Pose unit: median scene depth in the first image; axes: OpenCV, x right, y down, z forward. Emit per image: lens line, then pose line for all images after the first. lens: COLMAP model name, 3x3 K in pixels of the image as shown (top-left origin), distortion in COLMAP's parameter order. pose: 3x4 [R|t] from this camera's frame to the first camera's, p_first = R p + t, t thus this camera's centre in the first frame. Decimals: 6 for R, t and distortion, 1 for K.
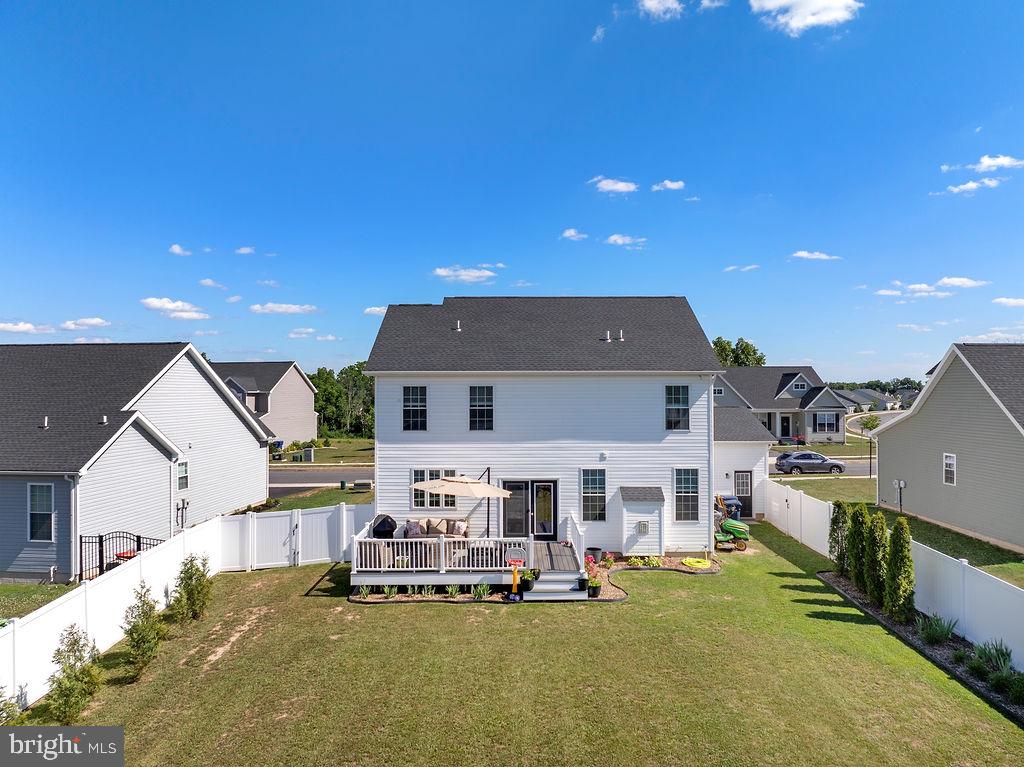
lens RADIAL K [[724.3, 0, 512.0], [0, 724.3, 383.5], [0, 0, 1]] dist [-0.037870, 0.001860]
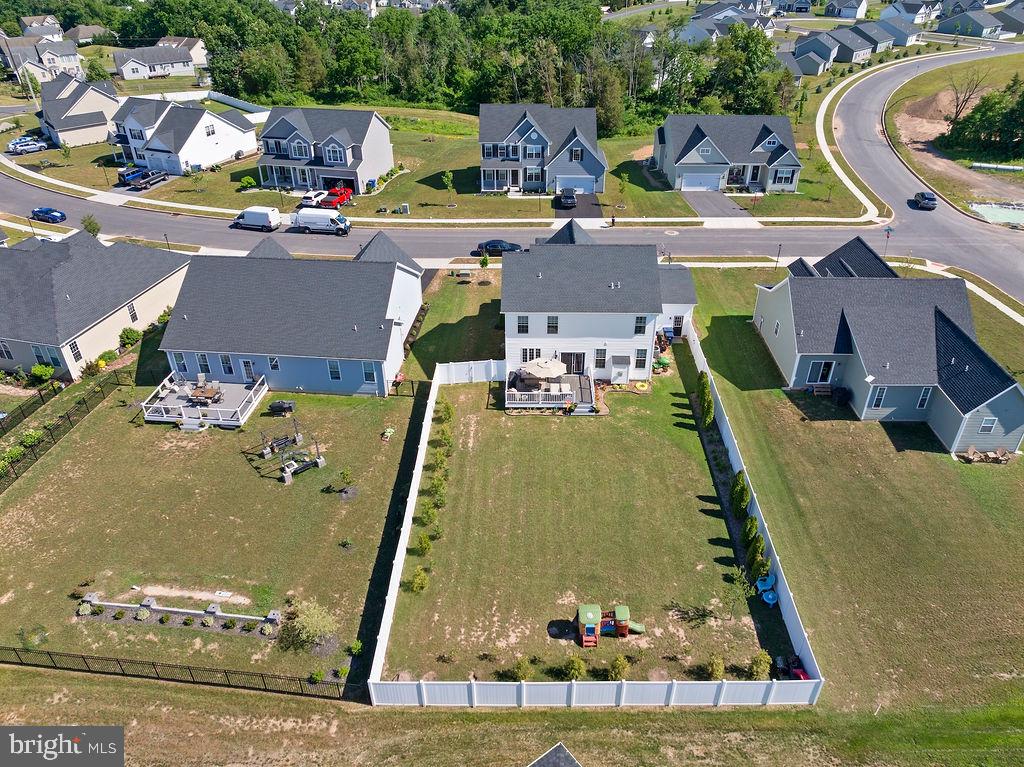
lens RADIAL K [[724.3, 0, 512.0], [0, 724.3, 383.5], [0, 0, 1]] dist [-0.037870, 0.001860]
pose [[0.999841, 0.007280, -0.016304, -0.130348], [0.002984, 0.832133, 0.554568, -1.055986], [0.017604, -0.554529, 0.831978, -0.965626]]
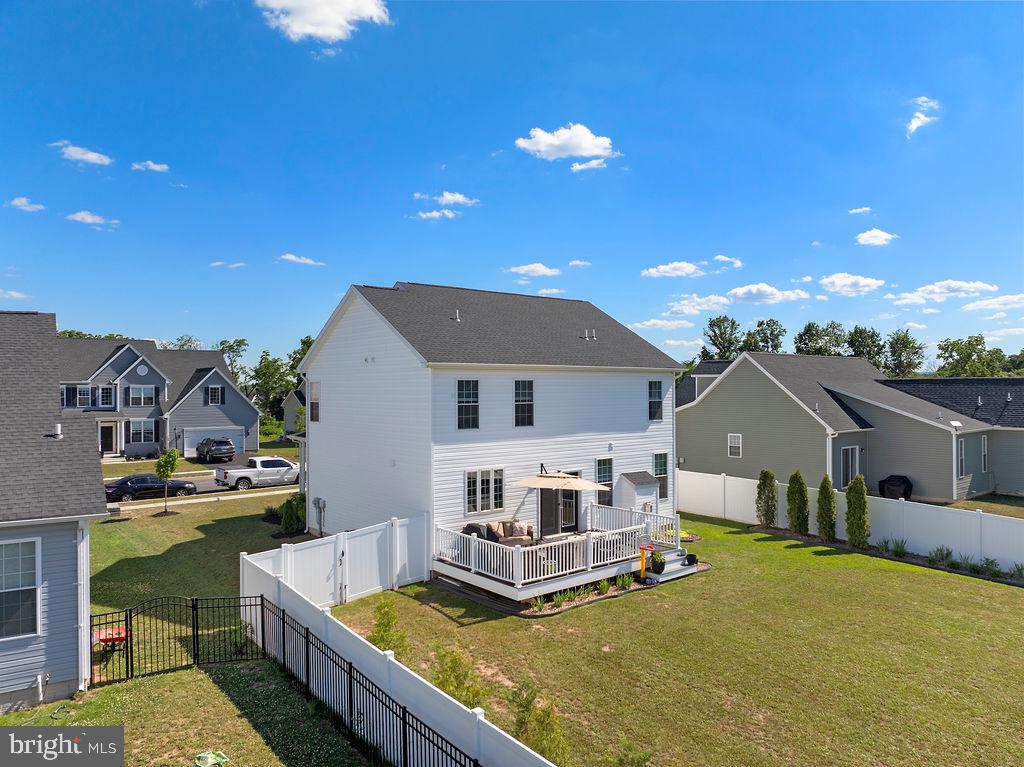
lens RADIAL K [[724.3, 0, 512.0], [0, 724.3, 383.5], [0, 0, 1]] dist [-0.037870, 0.001860]
pose [[0.768242, 0.003651, 0.640149, -0.676328], [-0.004271, 0.999991, -0.000577, 0.008219], [-0.640145, -0.002291, 0.768250, 0.266197]]
